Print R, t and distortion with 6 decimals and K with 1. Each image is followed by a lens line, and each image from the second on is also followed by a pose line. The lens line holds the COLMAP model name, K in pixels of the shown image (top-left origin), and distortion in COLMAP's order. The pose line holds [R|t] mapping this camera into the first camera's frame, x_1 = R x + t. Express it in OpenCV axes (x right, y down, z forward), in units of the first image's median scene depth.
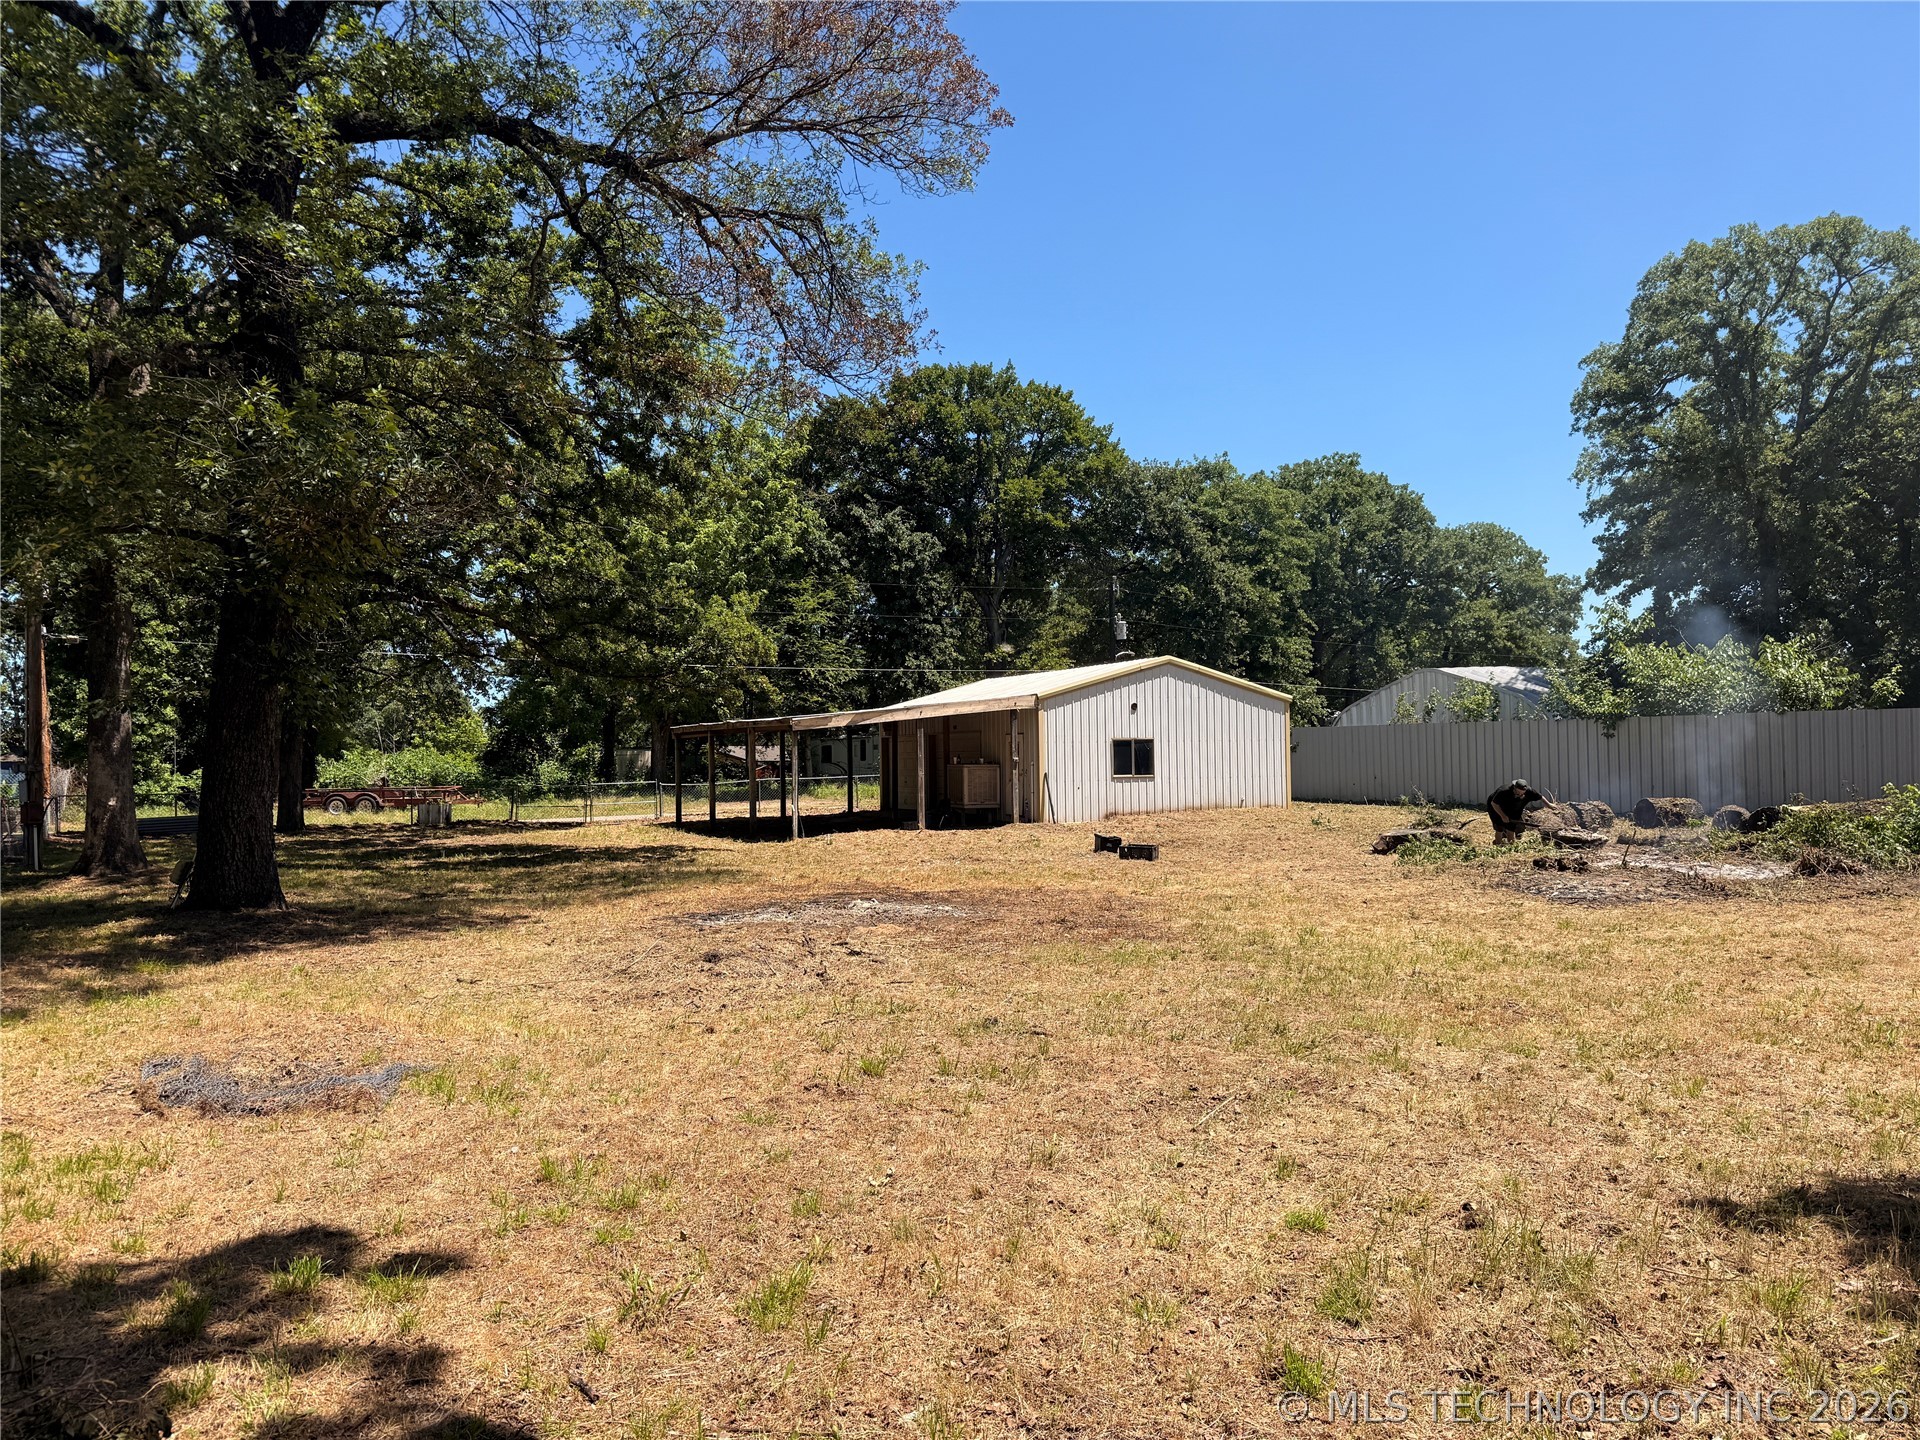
lens RADIAL K [[1343.0, 0, 956.8], [0, 1343.0, 730.3], [0, 0, 1]] dist [0.068761, -0.101228]
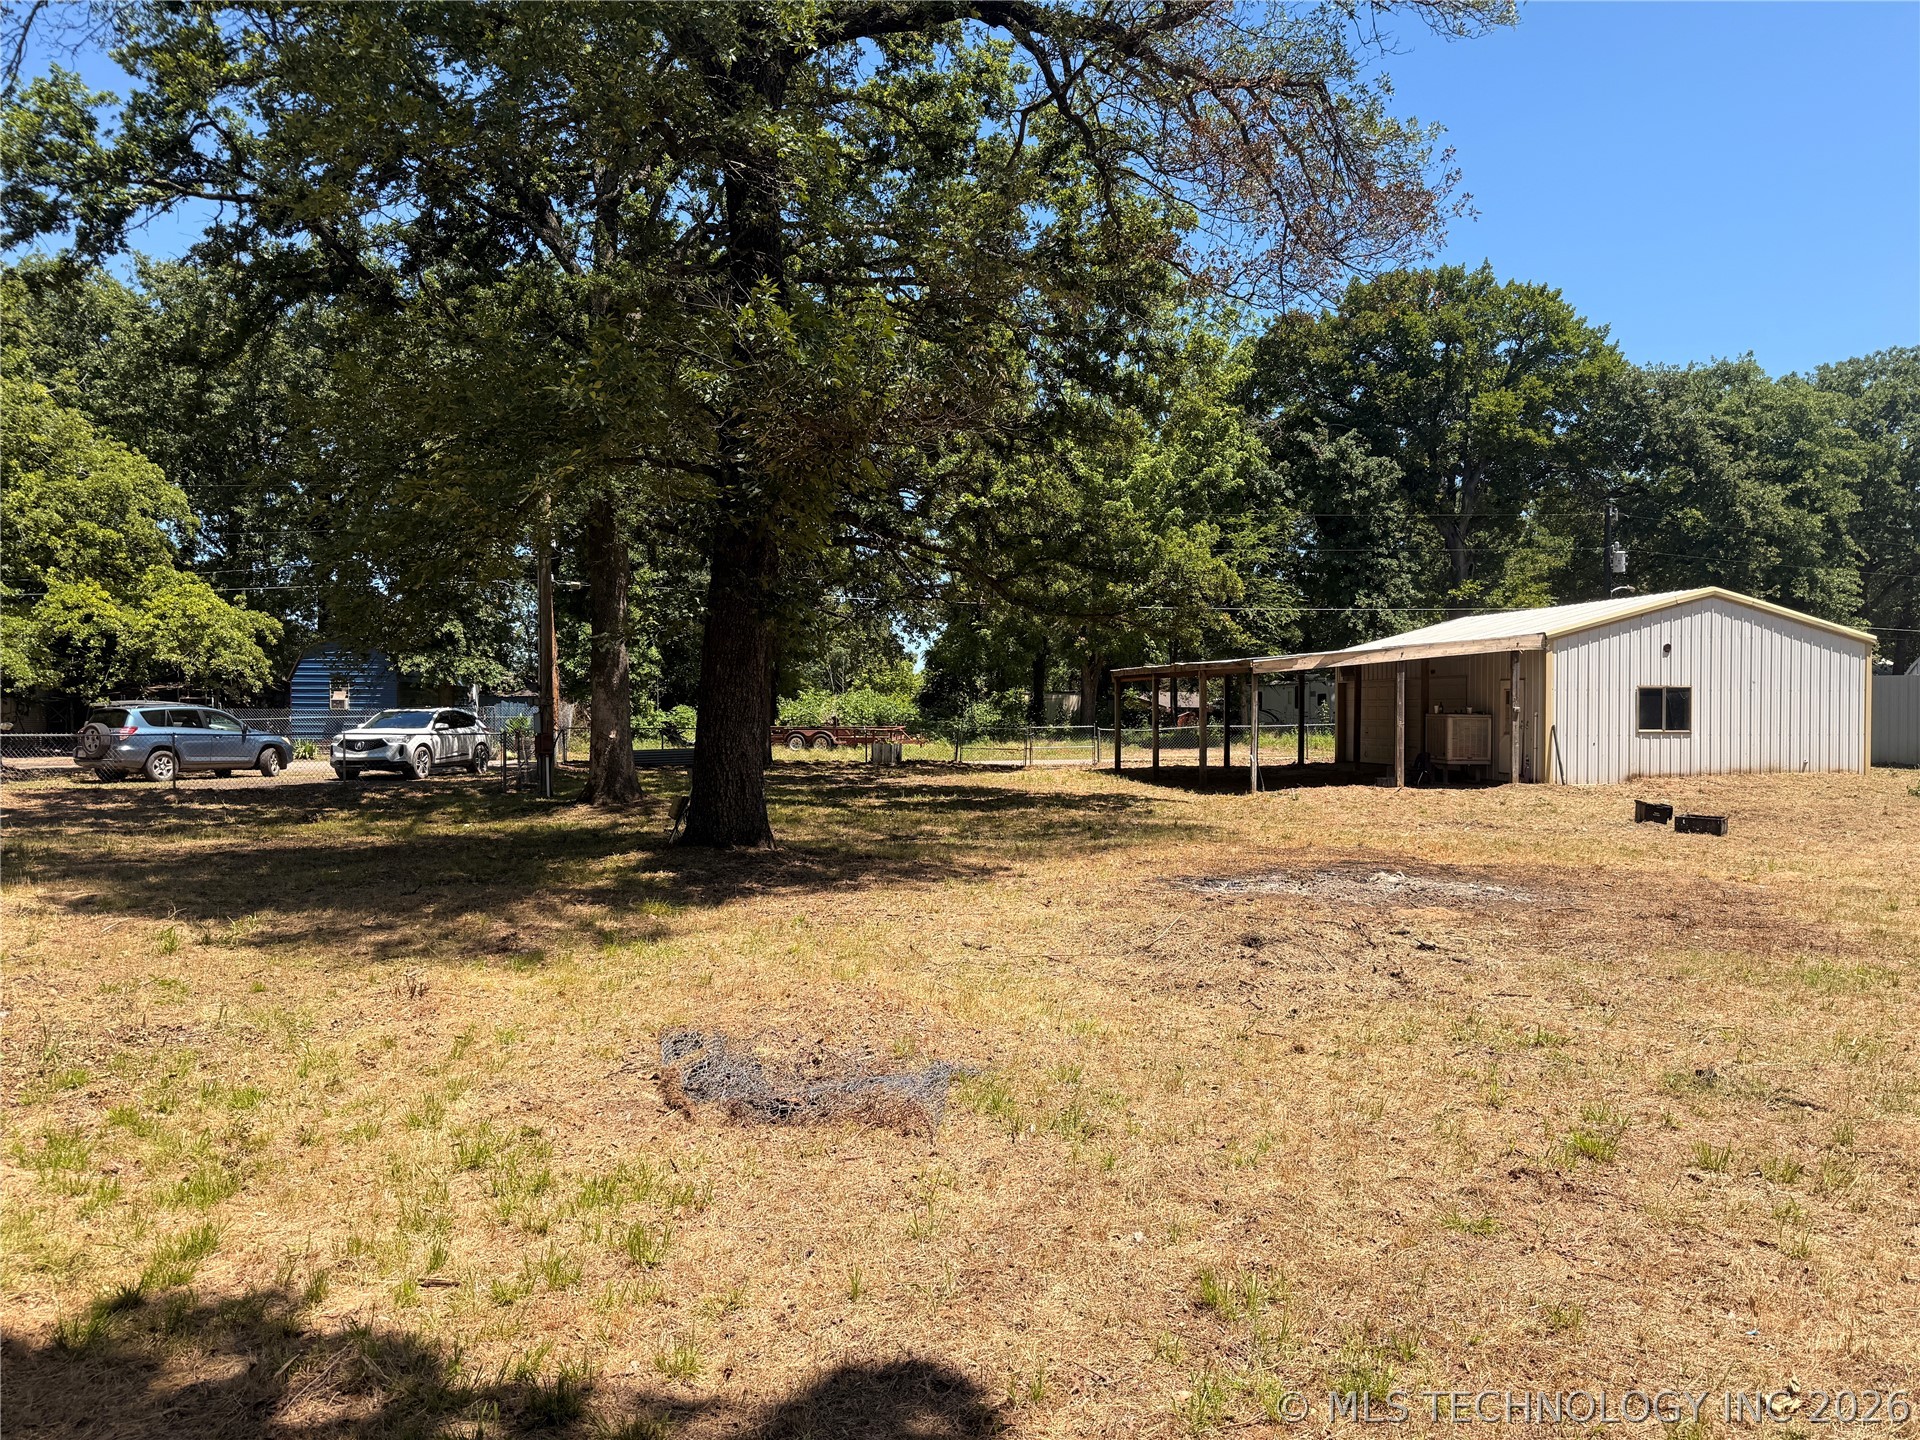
lens RADIAL K [[1343.0, 0, 941.4], [0, 1343.0, 728.9], [0, 0, 1]] dist [0.068761, -0.101228]
pose [[0.952090, 0.020991, -0.305098, -0.038800], [-0.009028, 0.999136, 0.040569, 0.002318], [0.305686, -0.035871, 0.951456, 0.054285]]
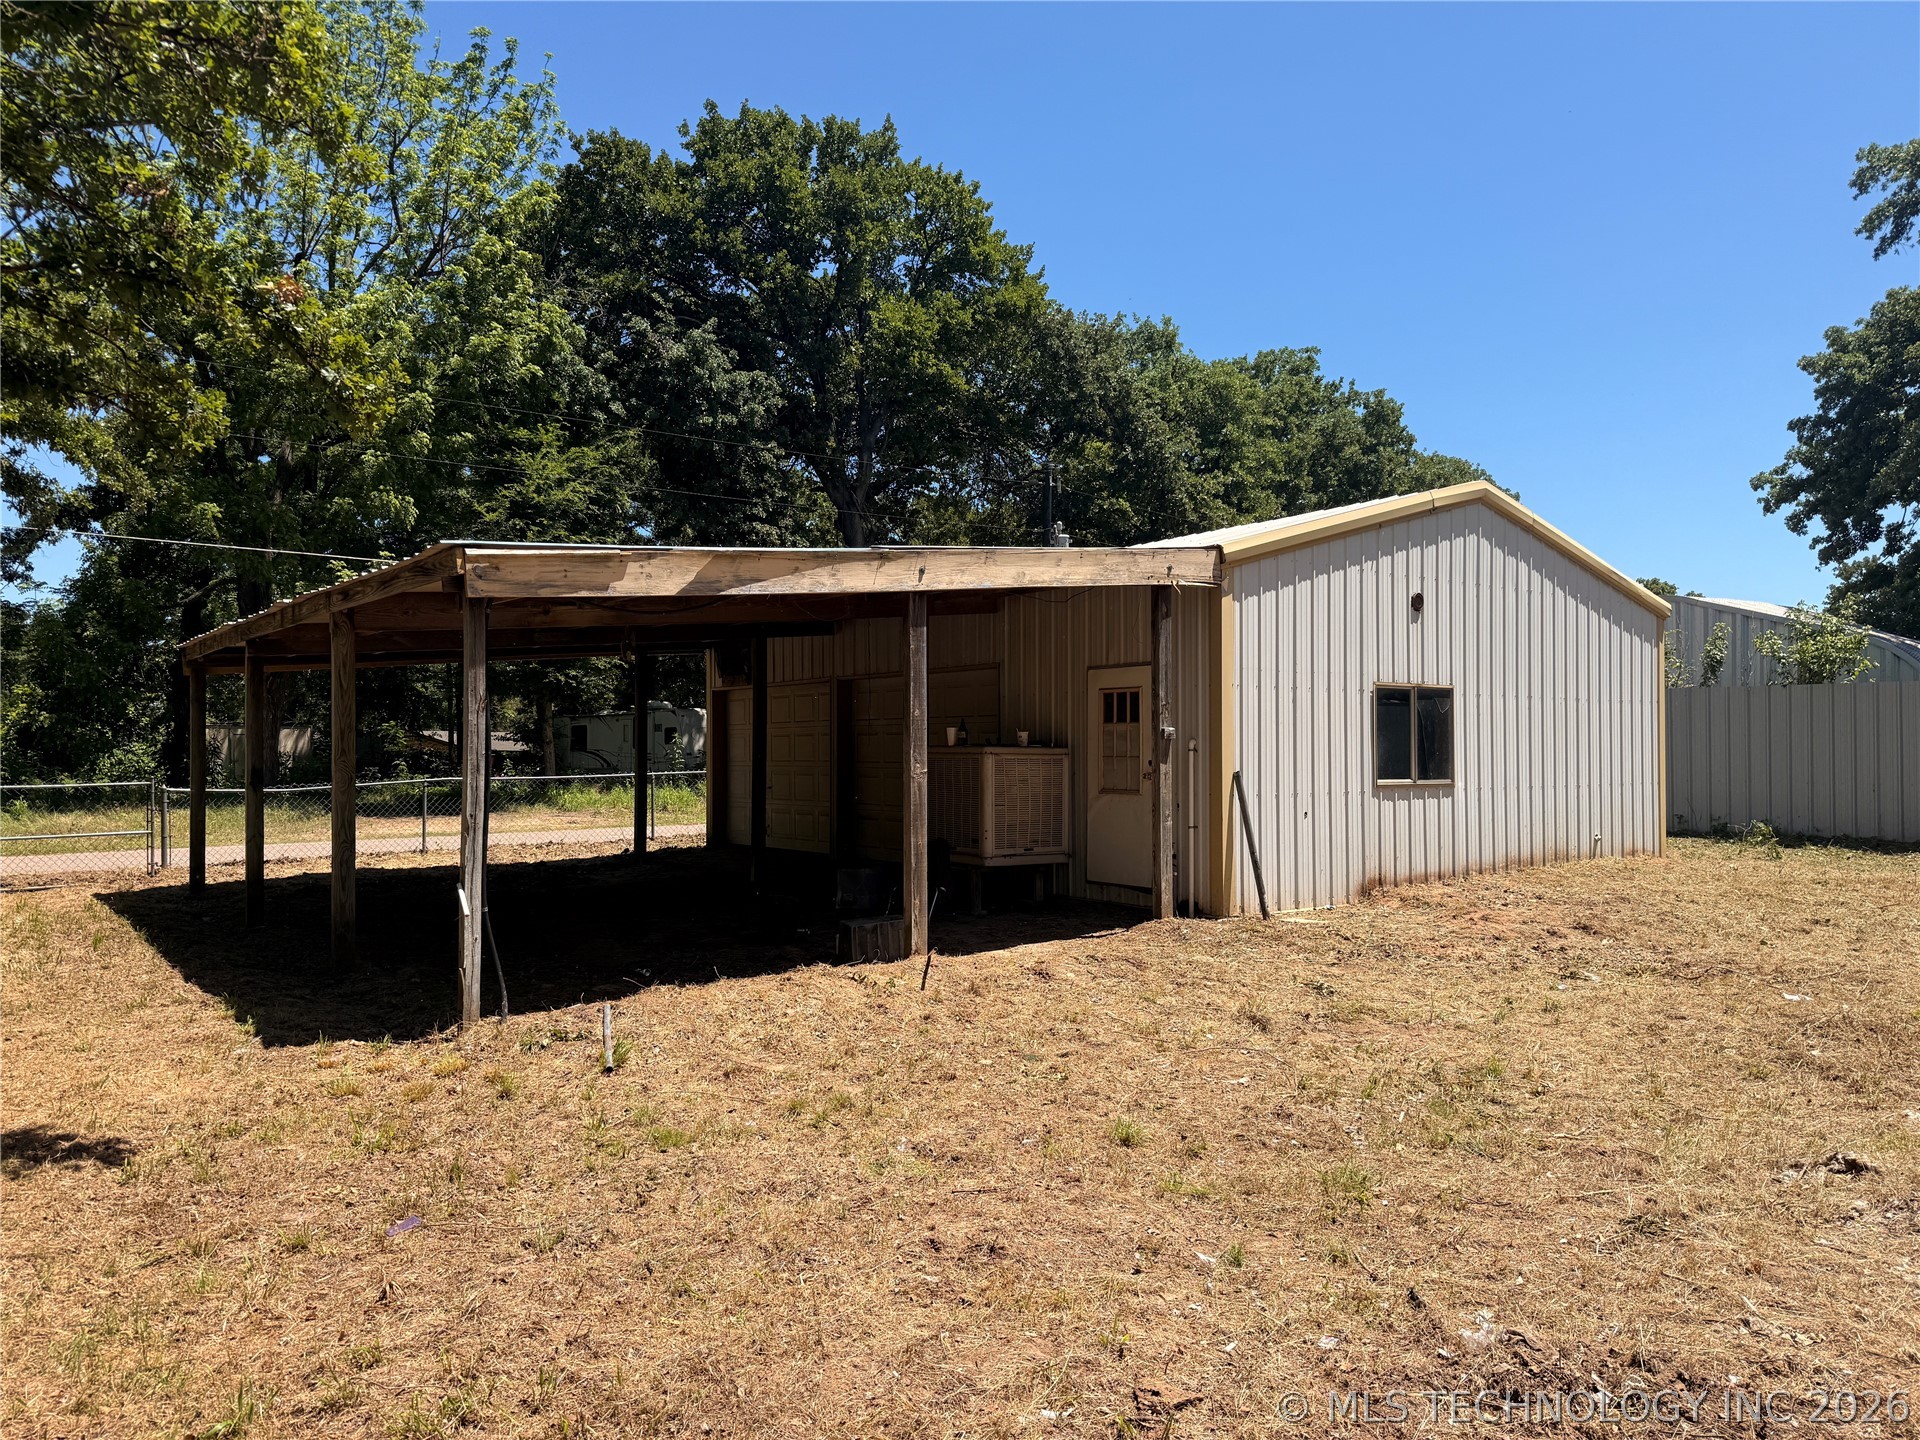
lens RADIAL K [[1343.0, 0, 948.3], [0, 1343.0, 737.0], [0, 0, 1]] dist [0.068761, -0.101228]
pose [[0.984878, 0.013792, 0.172698, -0.065696], [-0.014937, 0.999874, 0.005334, 0.020634], [-0.172602, -0.007833, 0.984960, 0.631443]]
